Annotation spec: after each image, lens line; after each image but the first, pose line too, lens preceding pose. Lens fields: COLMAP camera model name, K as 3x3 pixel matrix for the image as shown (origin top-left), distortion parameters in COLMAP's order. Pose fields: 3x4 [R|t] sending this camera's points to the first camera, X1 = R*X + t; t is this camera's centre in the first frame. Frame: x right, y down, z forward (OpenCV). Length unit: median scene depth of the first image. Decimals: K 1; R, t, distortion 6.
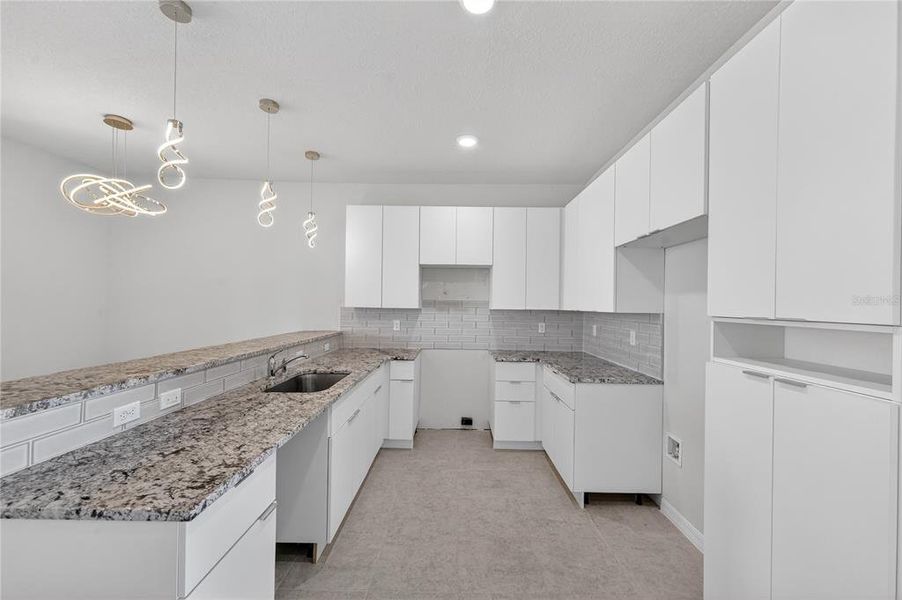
lens RADIAL K [[363.5, 0, 452.9], [0, 363.5, 303.7], [0, 0, 1]] dist [0.004722, -0.001959]
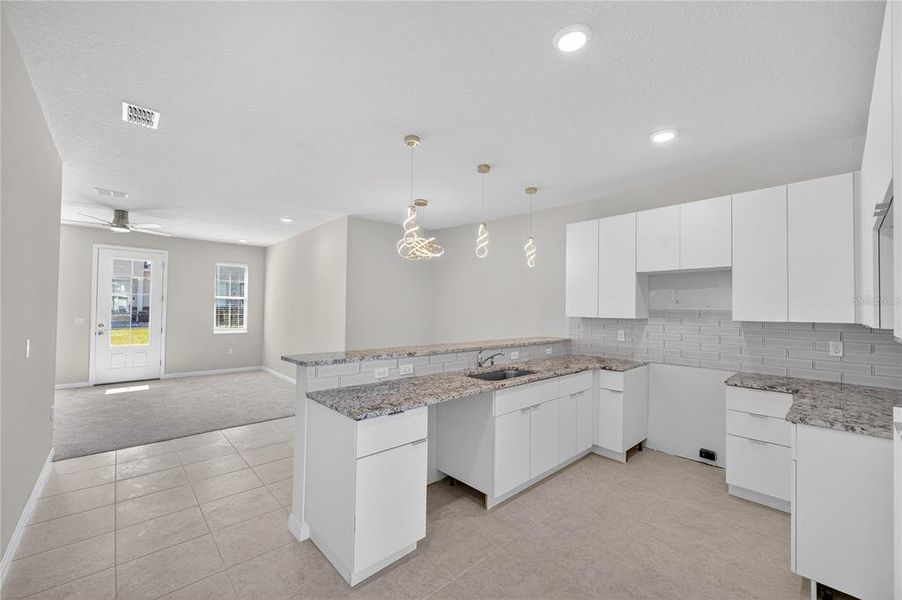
lens RADIAL K [[363.5, 0, 454.2], [0, 363.5, 303.7], [0, 0, 1]] dist [0.004722, -0.001959]
pose [[0.689148, -0.016925, -0.724423, 0.307897], [-0.000350, 0.999719, -0.023690, -0.003527], [0.724621, 0.016579, 0.688948, -0.006352]]
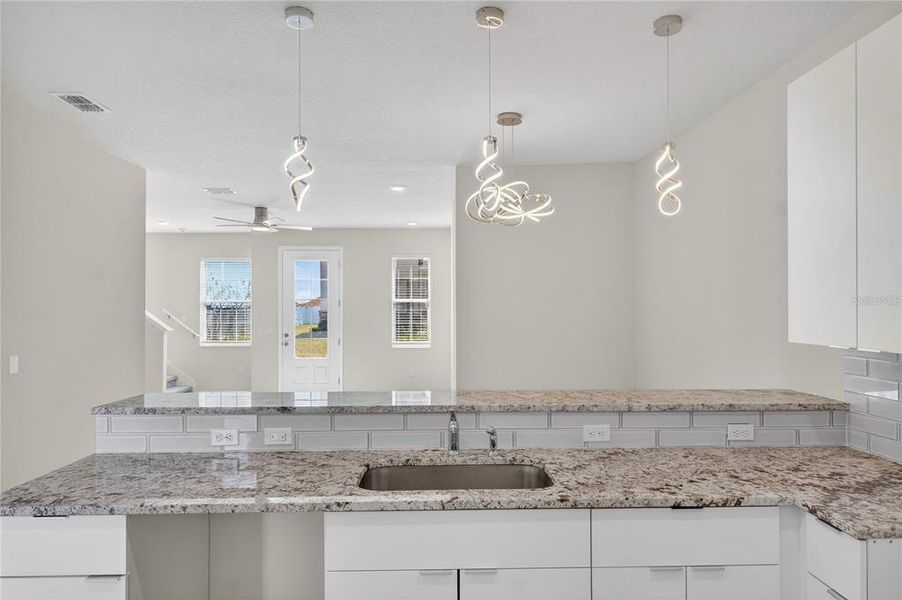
lens RADIAL K [[559.1, 0, 448.2], [0, 559.1, 300.4], [0, 0, 1]] dist [0.010320, -0.014394]
pose [[0.033365, -0.028710, -0.999031, 0.342531], [0.005372, 0.999578, -0.028546, -0.021750], [0.999429, -0.004414, 0.033505, 0.694426]]
